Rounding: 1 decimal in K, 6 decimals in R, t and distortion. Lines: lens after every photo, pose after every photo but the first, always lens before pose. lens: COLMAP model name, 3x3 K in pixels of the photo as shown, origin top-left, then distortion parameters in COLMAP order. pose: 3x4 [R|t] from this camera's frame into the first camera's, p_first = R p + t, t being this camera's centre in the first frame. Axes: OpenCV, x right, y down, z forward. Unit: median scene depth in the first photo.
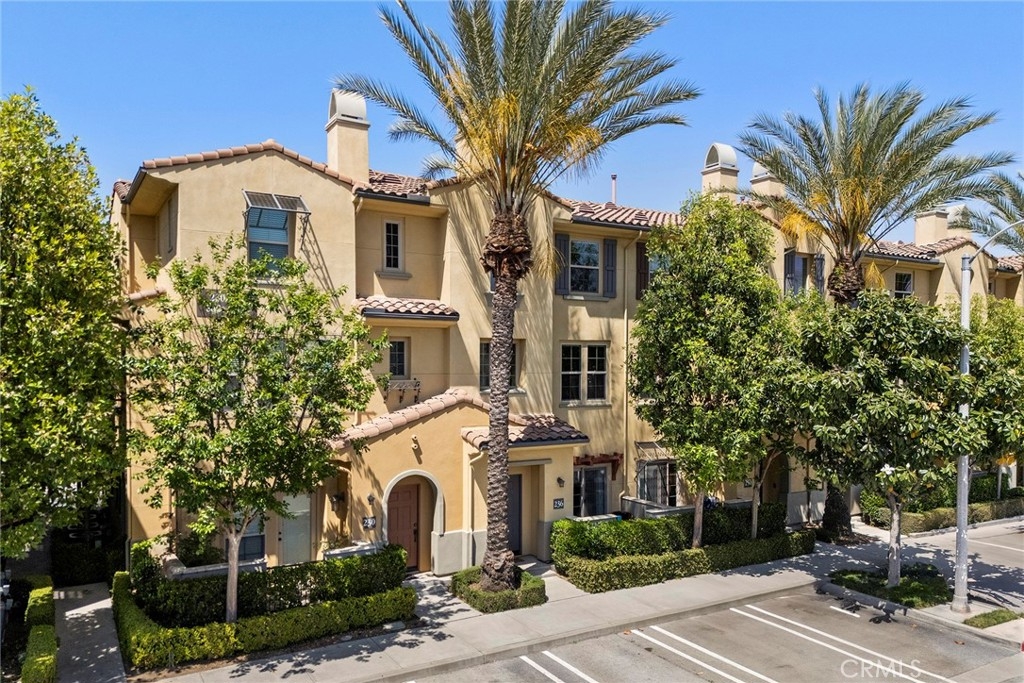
lens RADIAL K [[702.6, 0, 584.2], [0, 702.6, 373.6], [0, 0, 1]] dist [0.028310, -0.026227]
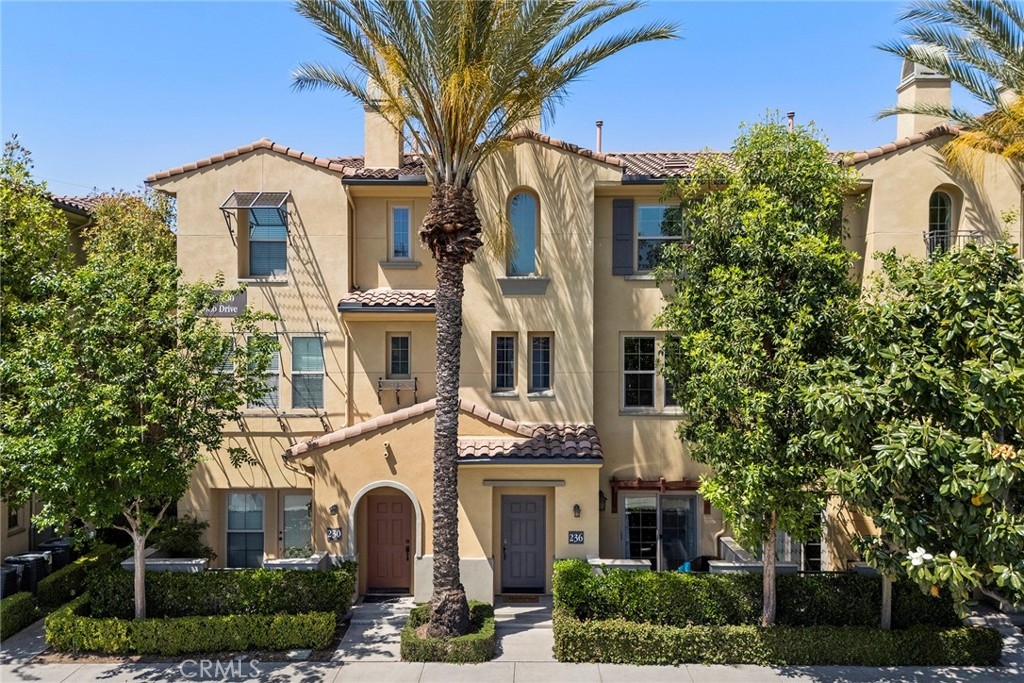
lens RADIAL K [[757.7, 0, 662.7], [0, 757.7, 339.1], [0, 0, 1]] dist [0.004665, 0.006708]
pose [[0.857755, -0.003164, -0.514048, 0.563018], [-0.008195, 0.999770, -0.019829, -0.027738], [0.513993, 0.021221, 0.857532, 0.351956]]
